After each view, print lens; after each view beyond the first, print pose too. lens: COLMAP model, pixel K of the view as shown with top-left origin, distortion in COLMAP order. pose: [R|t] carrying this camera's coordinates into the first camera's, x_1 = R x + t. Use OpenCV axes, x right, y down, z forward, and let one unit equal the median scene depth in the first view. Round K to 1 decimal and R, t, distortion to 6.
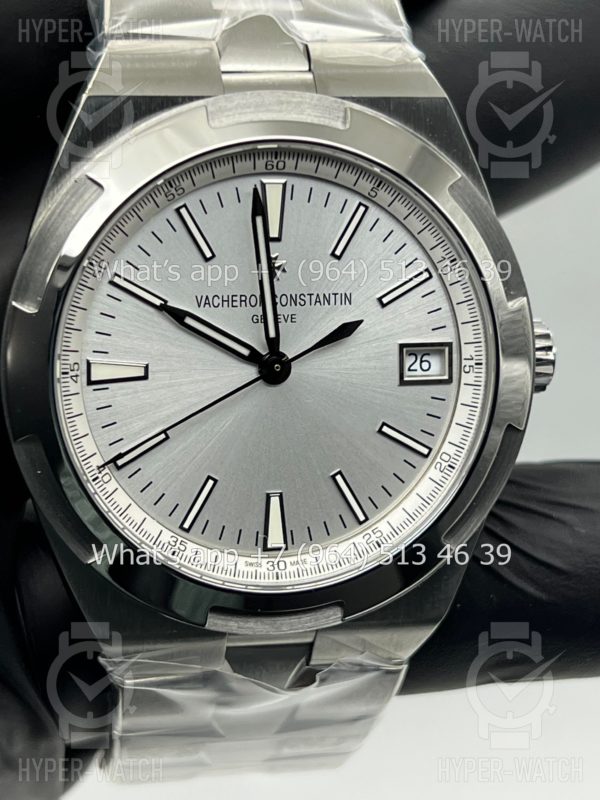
lens RADIAL K [[1859.5, 0, 300.0], [0, 1859.5, 400.0], [0, 0, 1]] dist [0.257676, -0.379045]
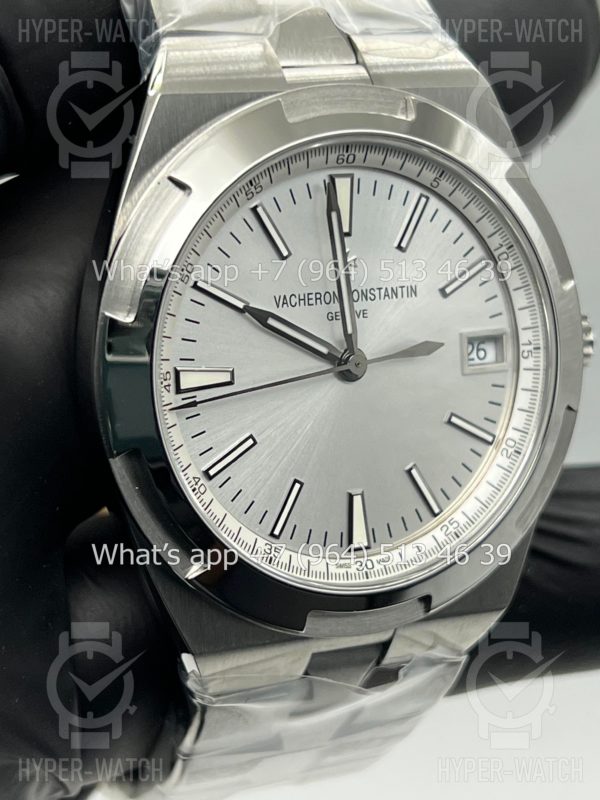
lens RADIAL K [[1859.5, 0, 300.0], [0, 1859.5, 400.0], [0, 0, 1]] dist [0.257676, -0.379045]
pose [[0.969096, -0.070365, 0.236435, -0.273986], [0.074171, 0.997219, -0.007233, 0.006478], [-0.235268, 0.024546, 0.971620, 0.048918]]
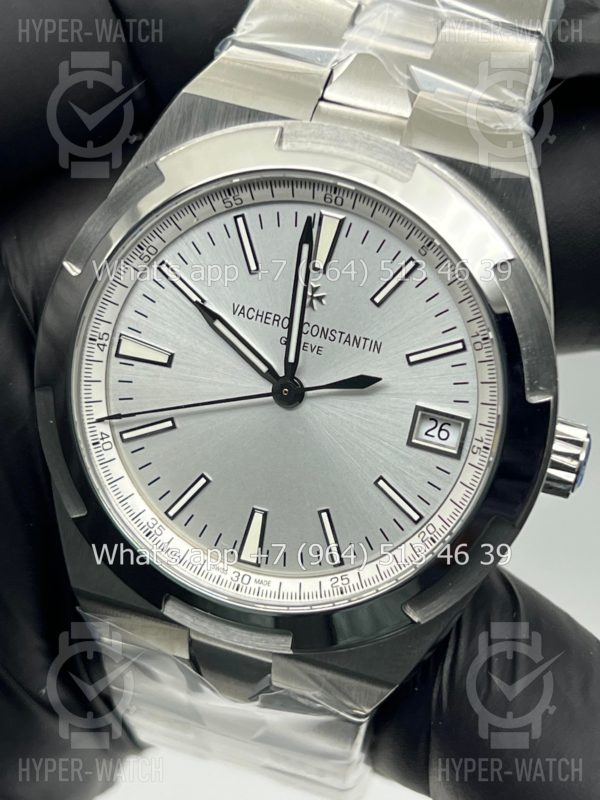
lens RADIAL K [[1859.5, 0, 300.0], [0, 1859.5, 400.0], [0, 0, 1]] dist [0.257676, -0.379045]
pose [[0.882133, 0.282632, -0.376776, 0.376380], [-0.281106, 0.957779, 0.060318, -0.076112], [0.377916, 0.052706, 0.924339, 0.060805]]
